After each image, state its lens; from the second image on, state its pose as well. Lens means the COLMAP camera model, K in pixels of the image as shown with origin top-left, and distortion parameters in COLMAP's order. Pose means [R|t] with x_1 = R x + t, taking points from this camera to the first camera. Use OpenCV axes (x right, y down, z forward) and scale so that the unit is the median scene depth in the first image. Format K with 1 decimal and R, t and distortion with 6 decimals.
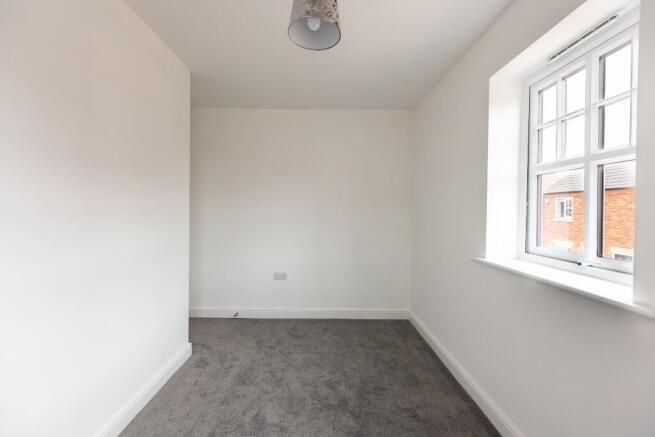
lens RADIAL K [[293.8, 0, 326.2], [0, 293.8, 216.6], [0, 0, 1]] dist [-0.000792, -0.000671]
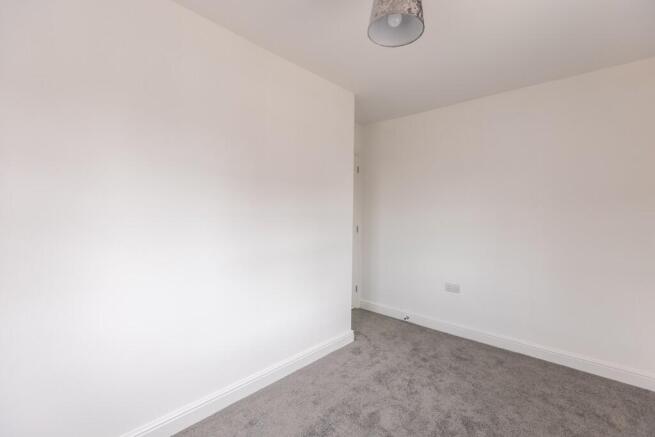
lens RADIAL K [[293.8, 0, 326.1], [0, 293.8, 215.9], [0, 0, 1]] dist [-0.000792, -0.000671]
pose [[0.723170, 0.002141, -0.690667, 0.257144], [-0.018878, 0.999683, -0.016667, 0.003953], [0.690412, 0.025092, 0.722981, 0.089353]]
